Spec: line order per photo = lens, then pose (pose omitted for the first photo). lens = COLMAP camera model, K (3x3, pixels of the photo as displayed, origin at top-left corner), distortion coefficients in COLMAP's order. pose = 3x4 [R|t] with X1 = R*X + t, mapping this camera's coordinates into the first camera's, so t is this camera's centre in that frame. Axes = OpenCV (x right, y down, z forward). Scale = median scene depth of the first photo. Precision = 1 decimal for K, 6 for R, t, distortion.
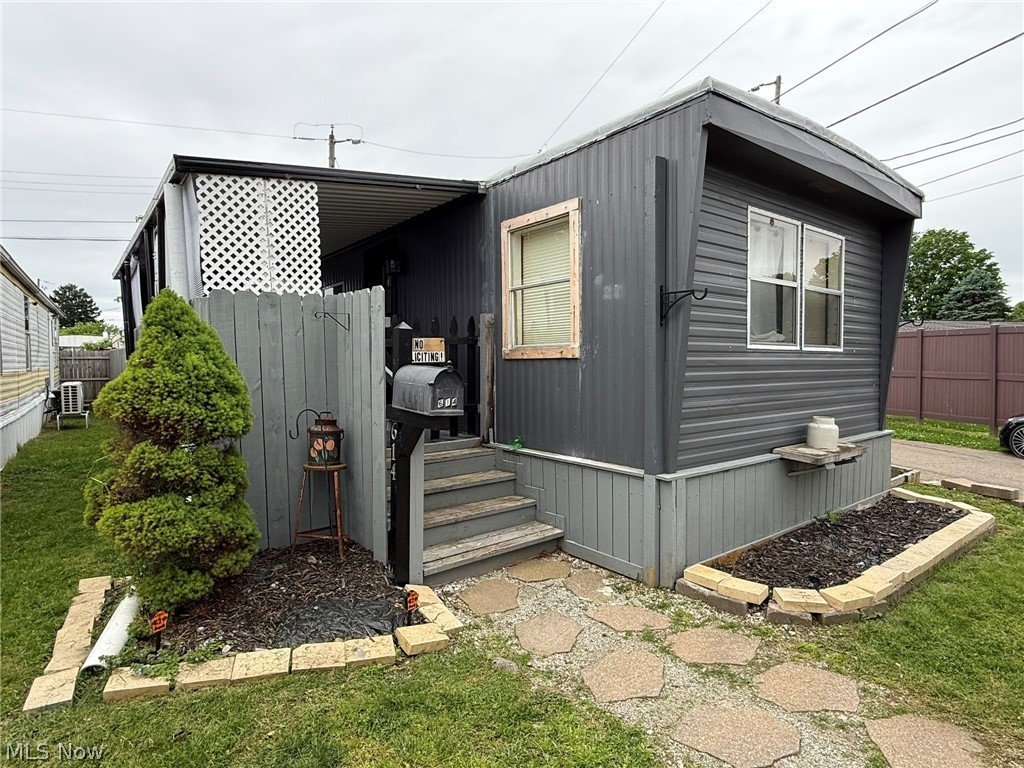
lens RADIAL K [[569.0, 0, 512.0], [0, 569.0, 384.0], [0, 0, 1]] dist [-0.001027, -0.000446]
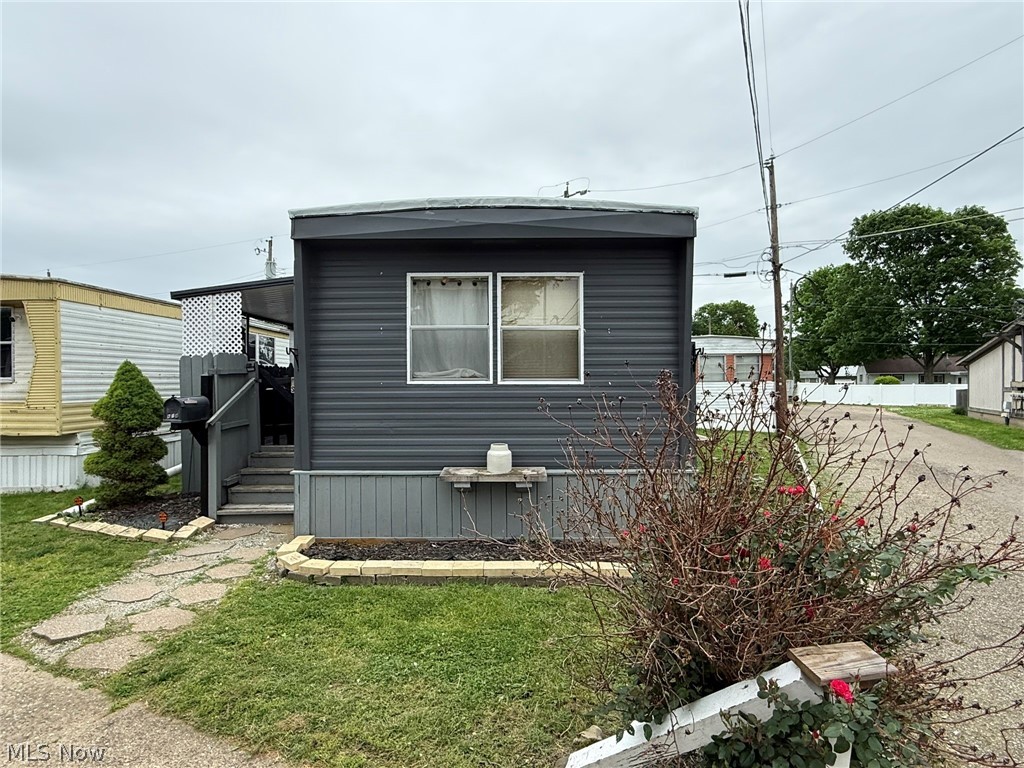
lens RADIAL K [[569.0, 0, 512.0], [0, 569.0, 384.0], [0, 0, 1]] dist [-0.001027, -0.000446]
pose [[0.779929, -0.001726, -0.625865, 1.550821], [-0.020699, 0.999378, -0.028552, -0.034296], [0.625525, 0.035223, 0.779408, 0.169319]]
